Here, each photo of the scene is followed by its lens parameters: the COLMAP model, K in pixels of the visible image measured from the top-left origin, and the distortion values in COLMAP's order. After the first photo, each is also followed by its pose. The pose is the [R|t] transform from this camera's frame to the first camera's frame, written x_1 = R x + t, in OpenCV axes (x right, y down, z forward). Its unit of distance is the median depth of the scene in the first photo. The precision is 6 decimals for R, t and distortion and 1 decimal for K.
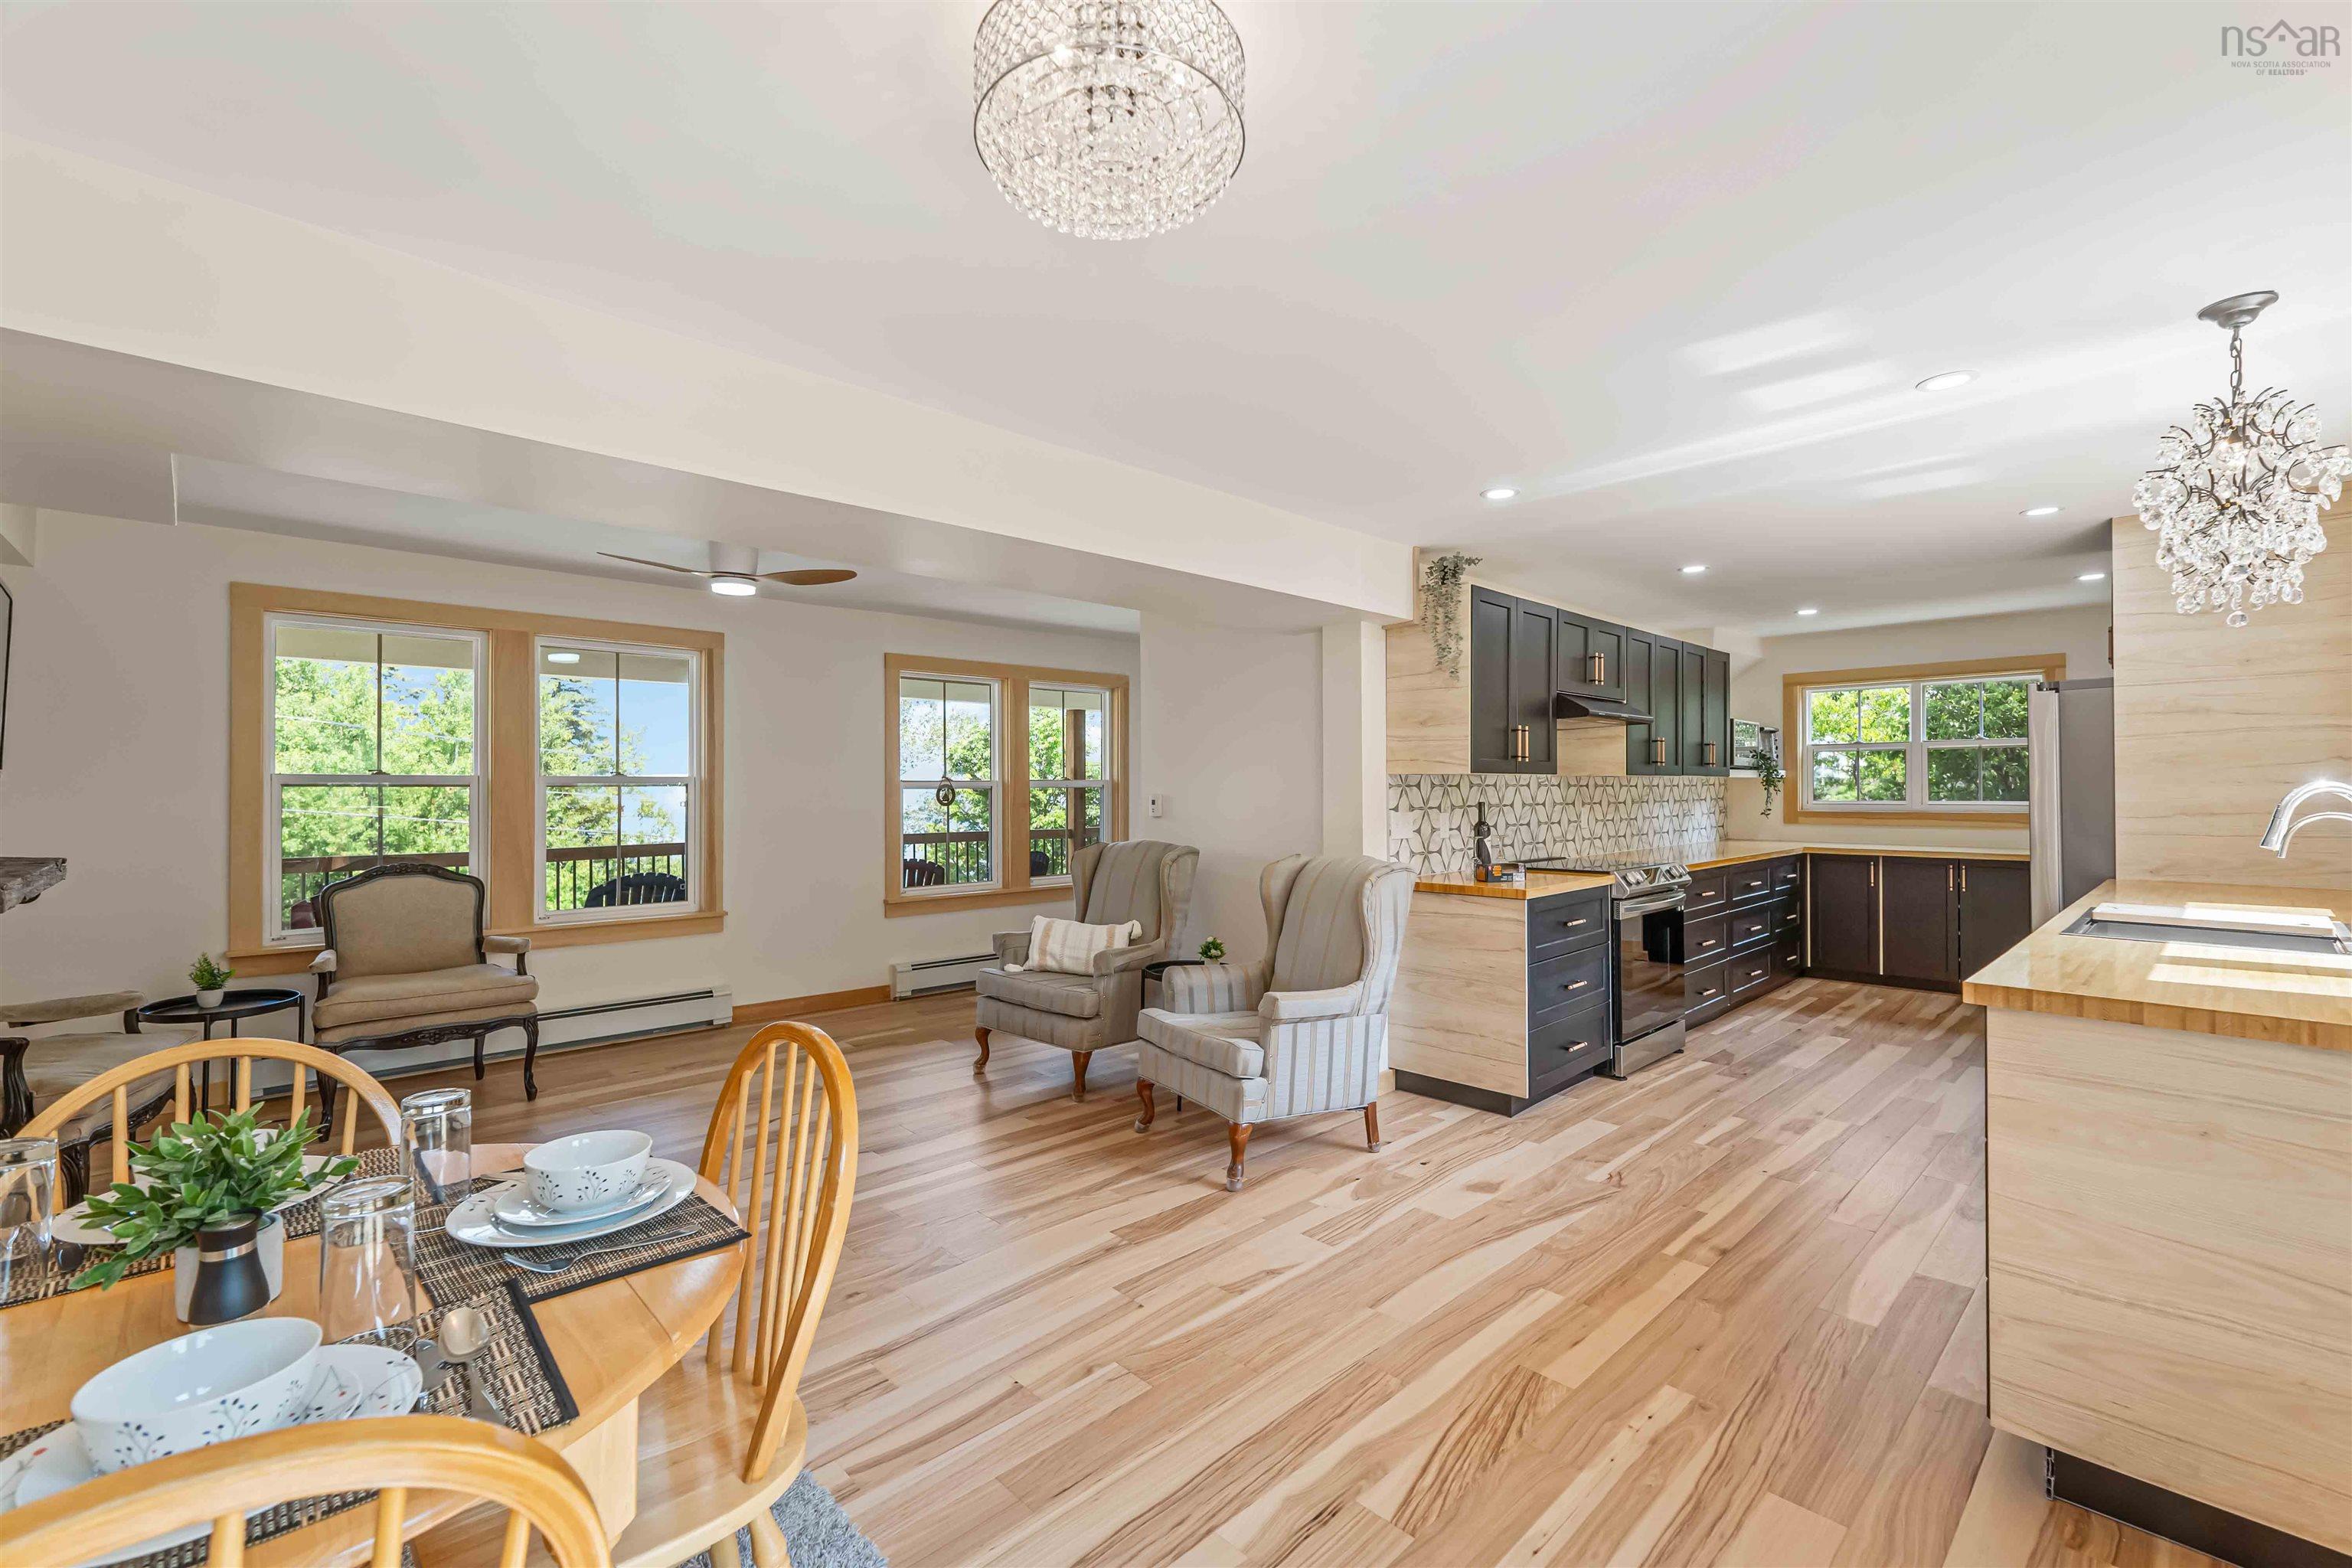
lens RADIAL K [[1010.5, 0, 1172.3], [0, 1010.5, 786.6], [0, 0, 1]] dist [0.007098, -0.000280]
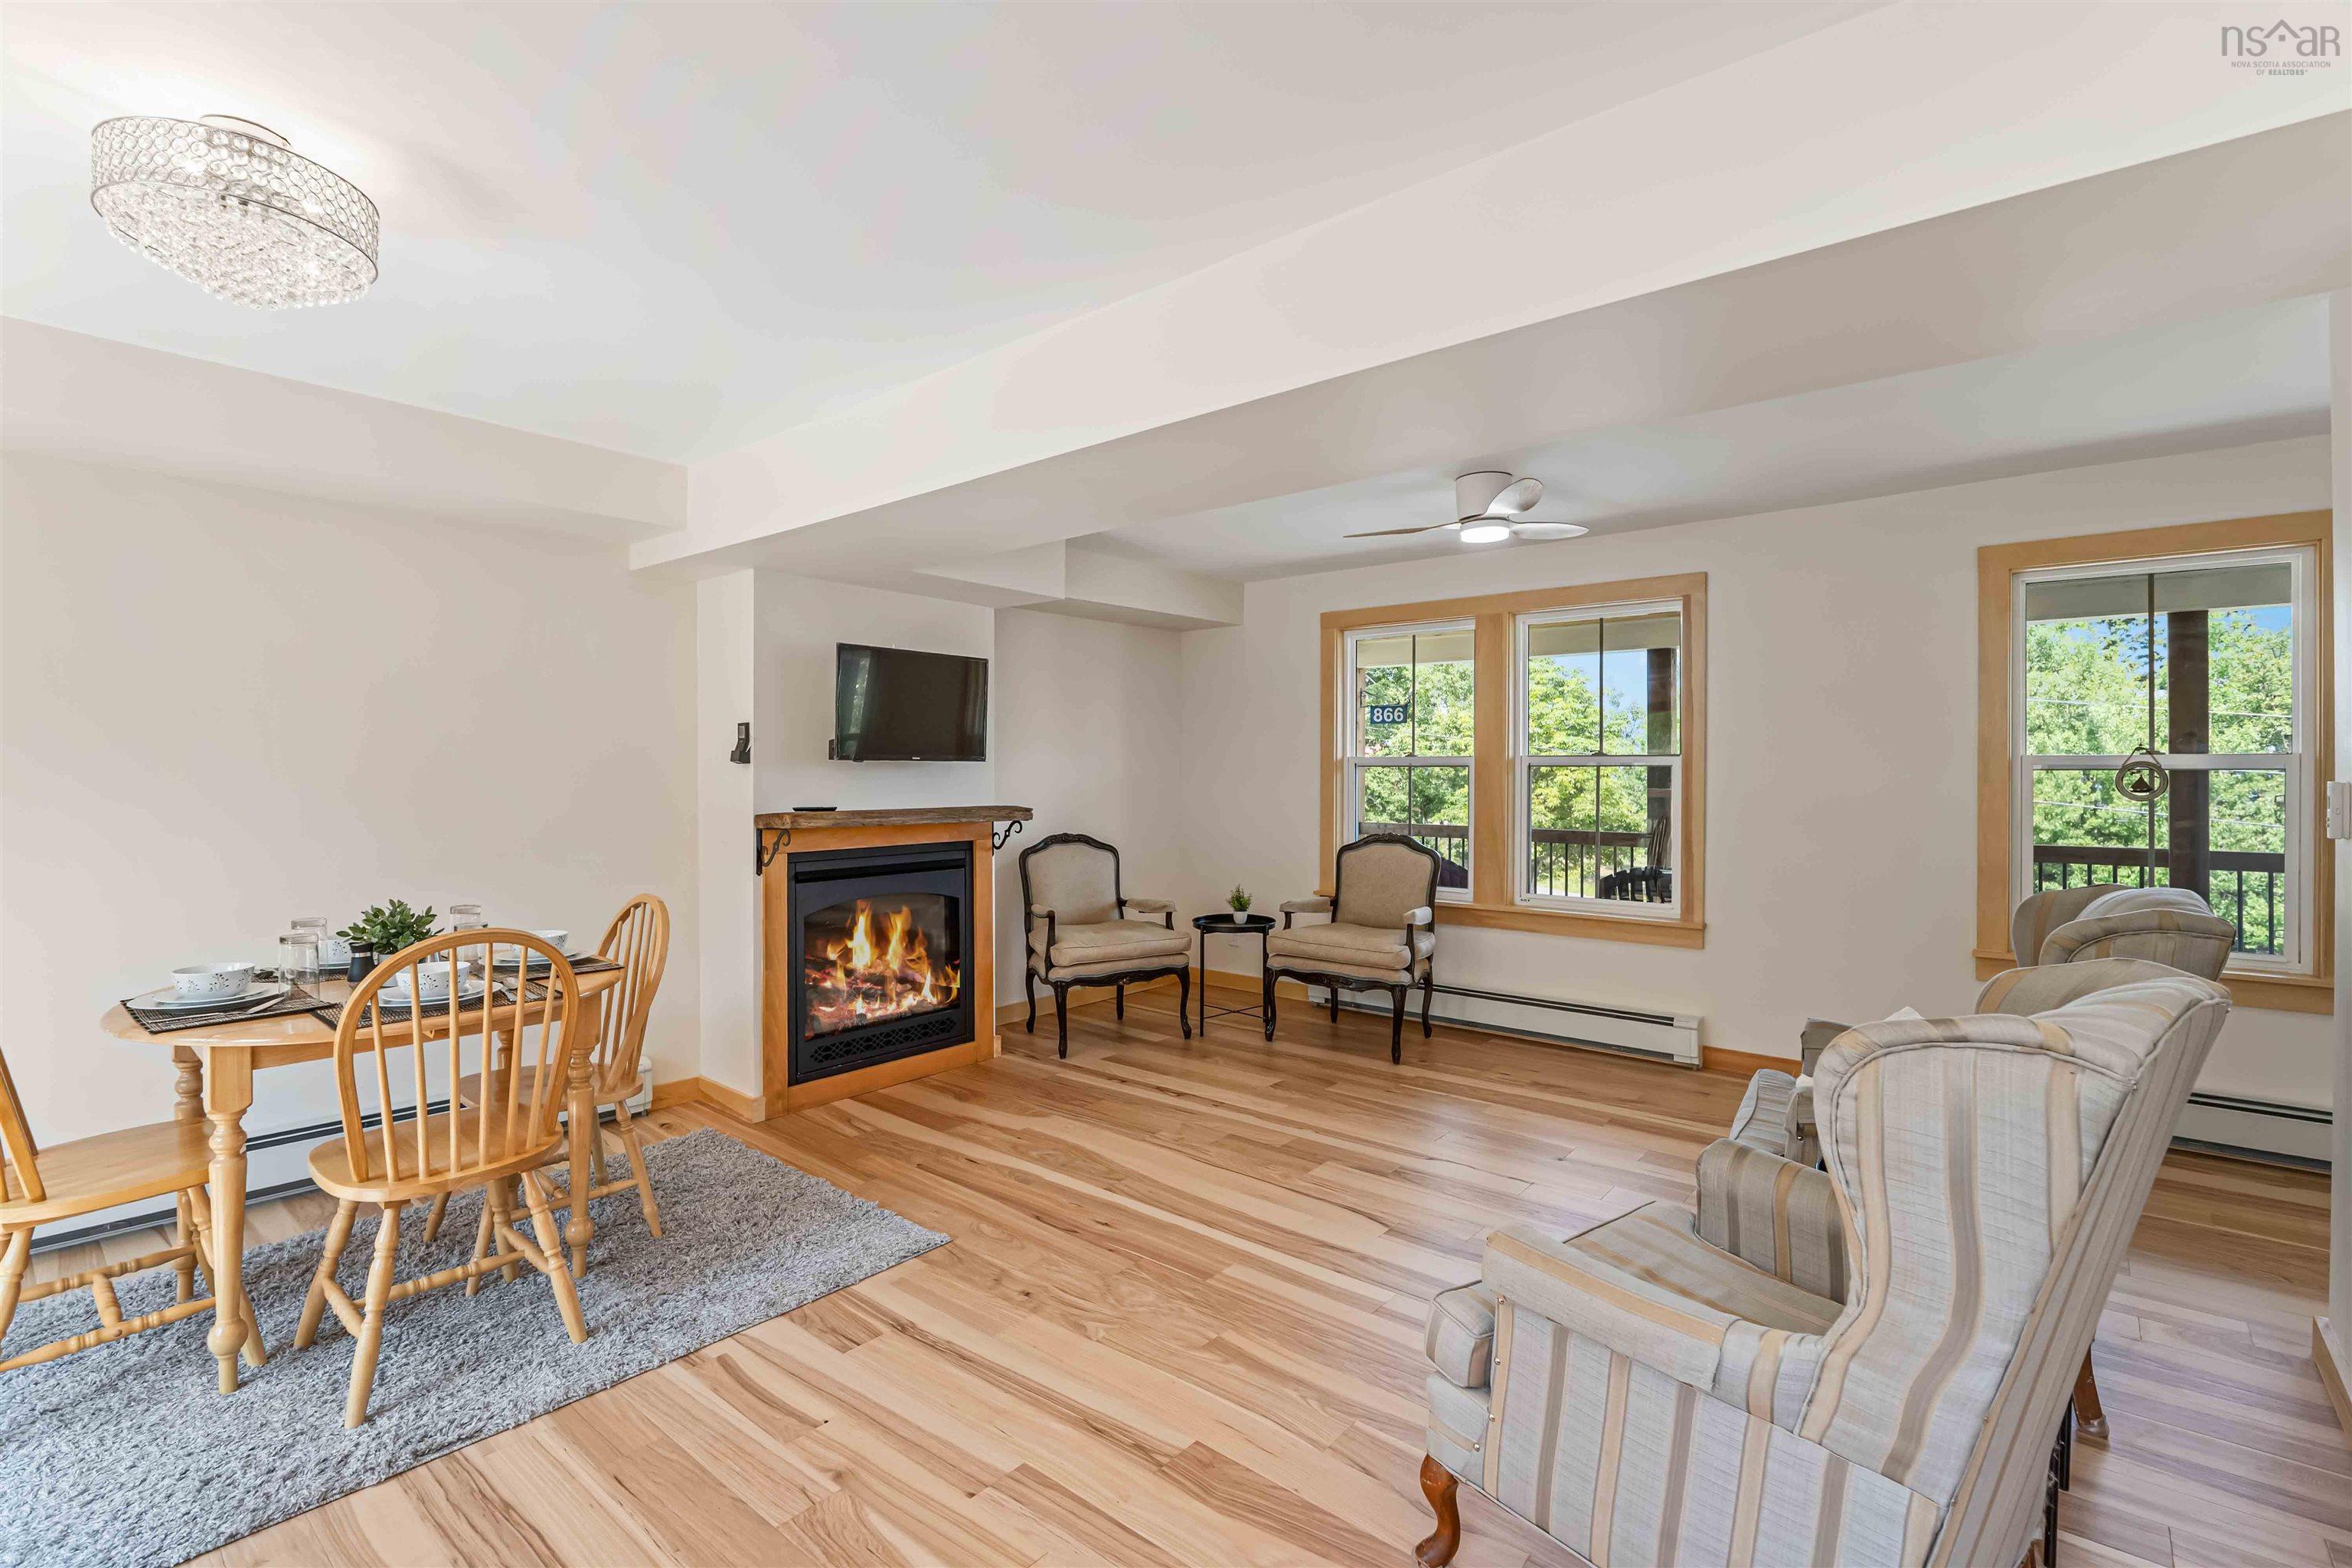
lens RADIAL K [[1067.5, 0, 1176.0], [0, 1067.5, 784.0], [0, 0, 1]] dist [-0.004286, -0.000815]
pose [[0.111790, 0.013489, -0.993640, 0.393052], [-0.000688, 0.999909, 0.013496, 0.004053], [0.993732, -0.000825, 0.111789, 0.581778]]
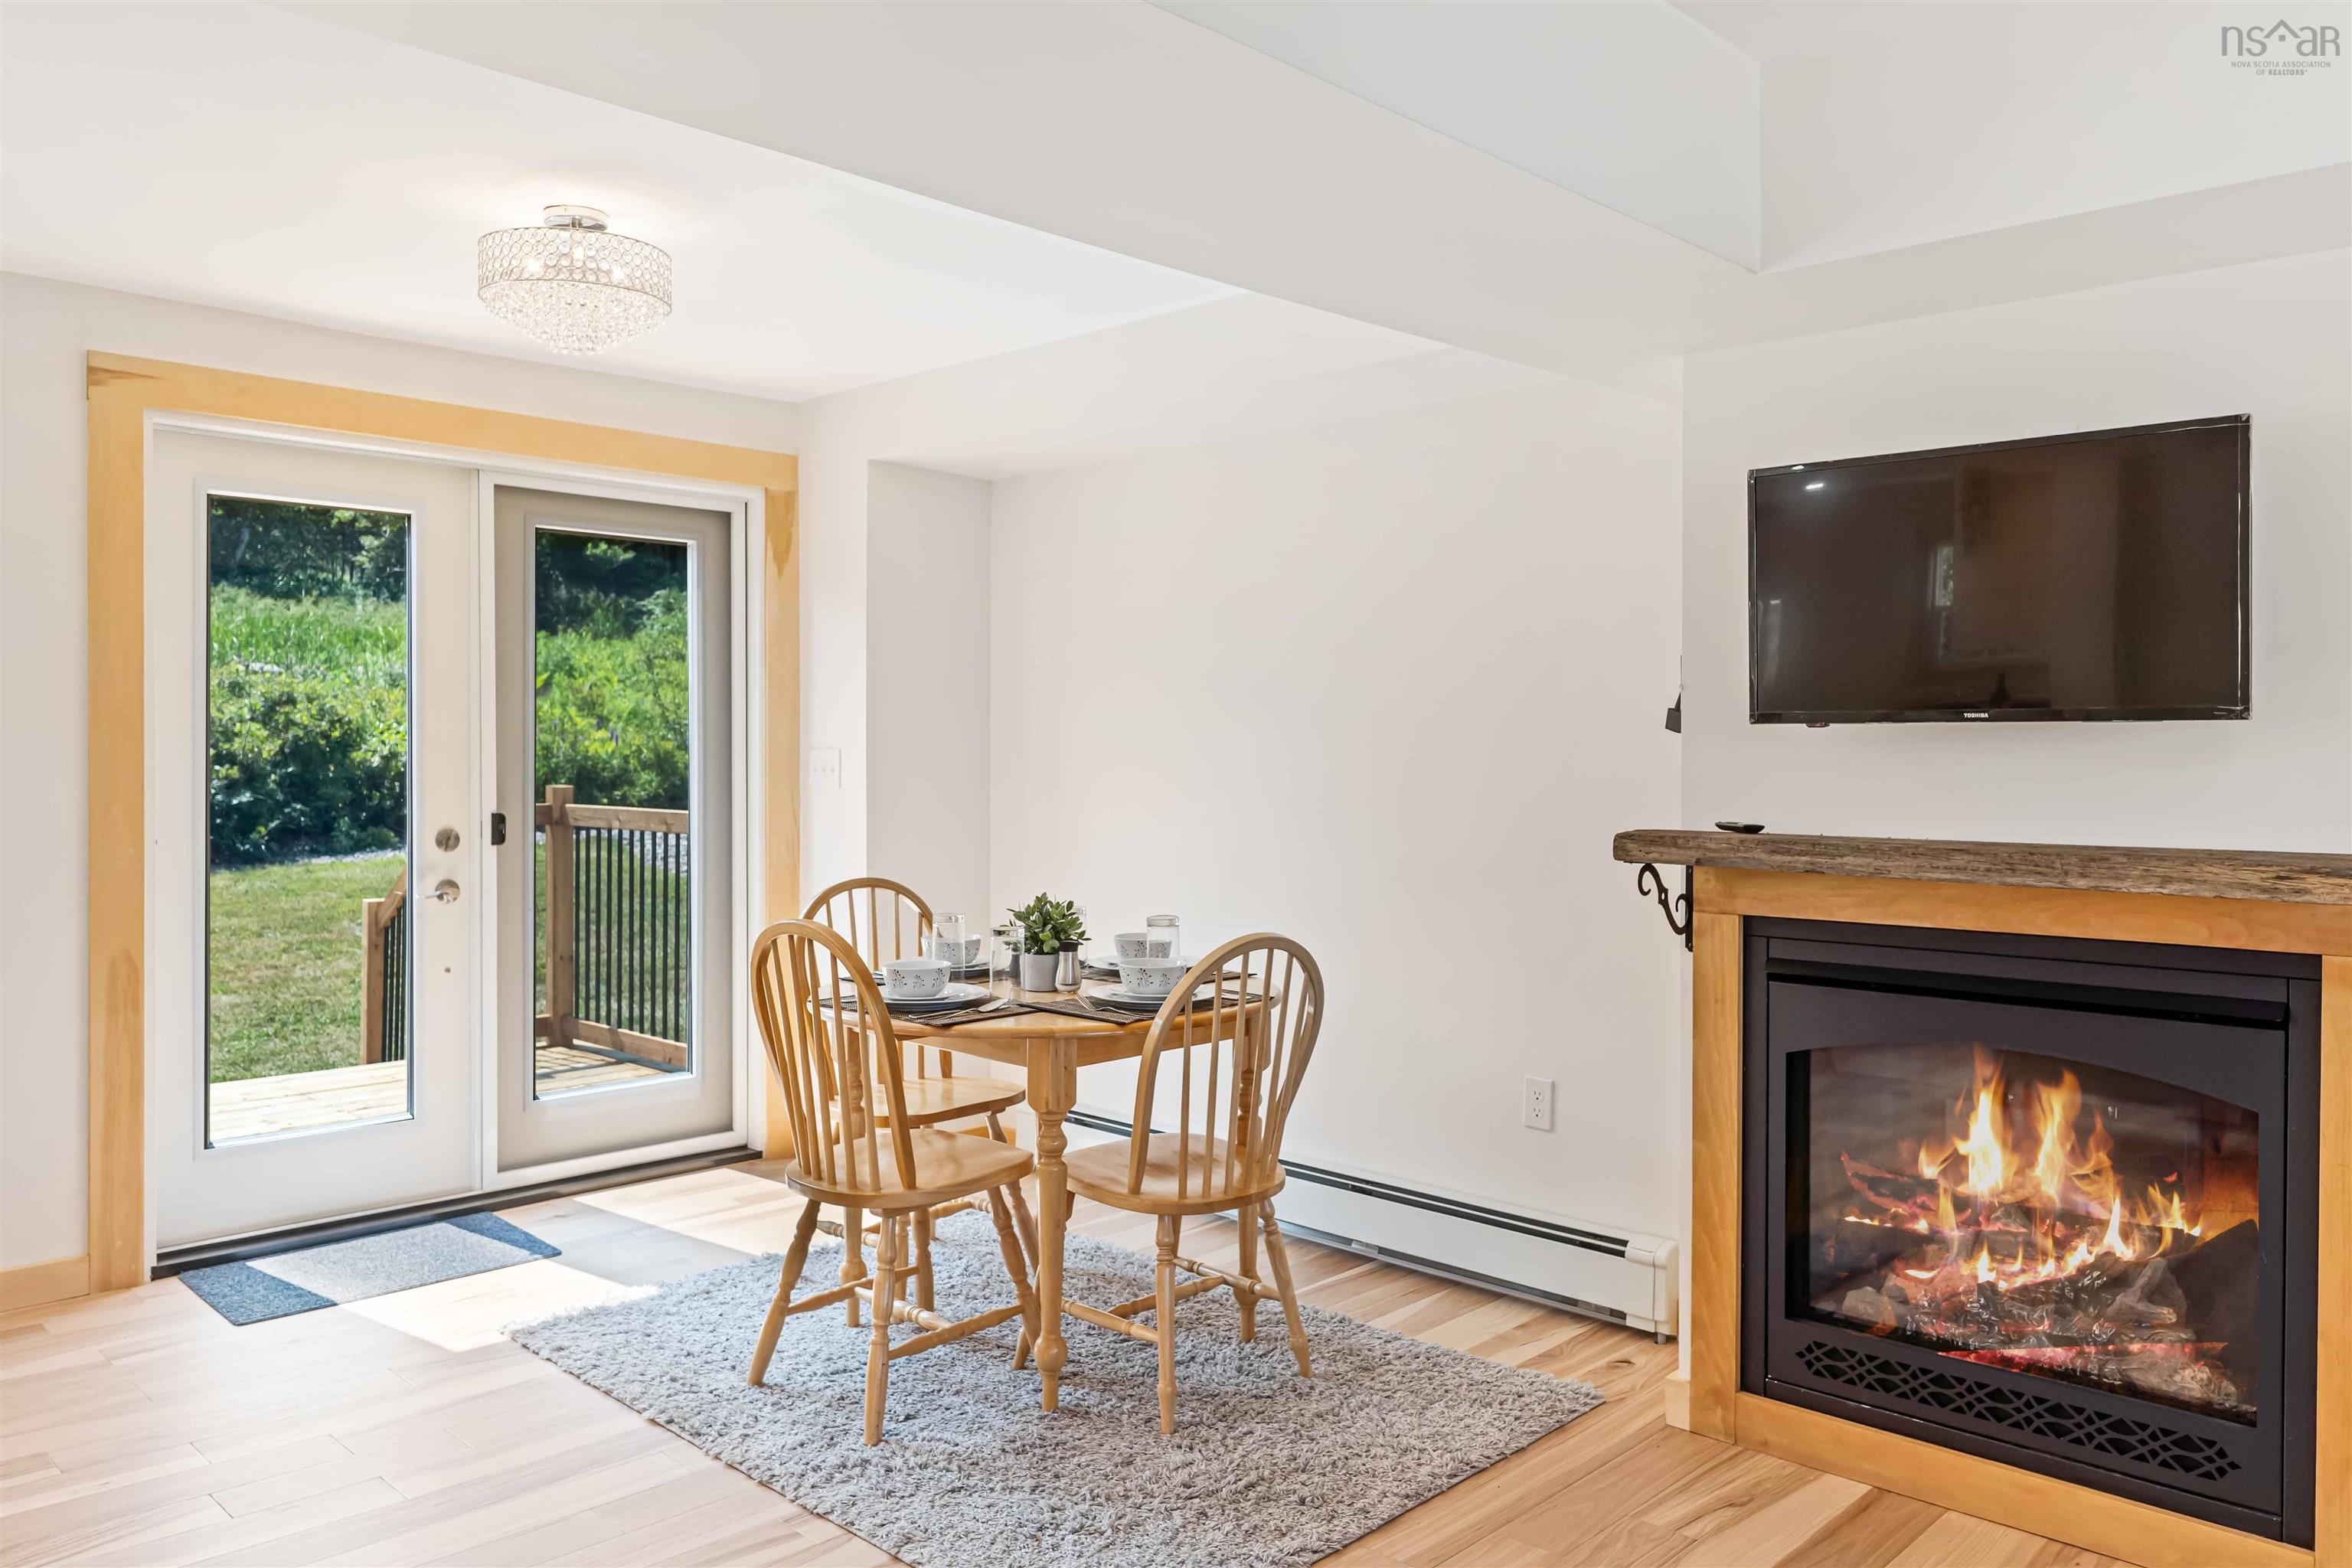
lens RADIAL K [[1661.7, 0, 1214.2], [0, 1661.7, 756.5], [0, 0, 1]] dist [-0.026194, -0.000667]
pose [[-0.998841, 0.000718, -0.048124, -0.260317], [0.000519, 0.999991, 0.004162, 0.005619], [0.048127, 0.004132, -0.998833, 1.016795]]
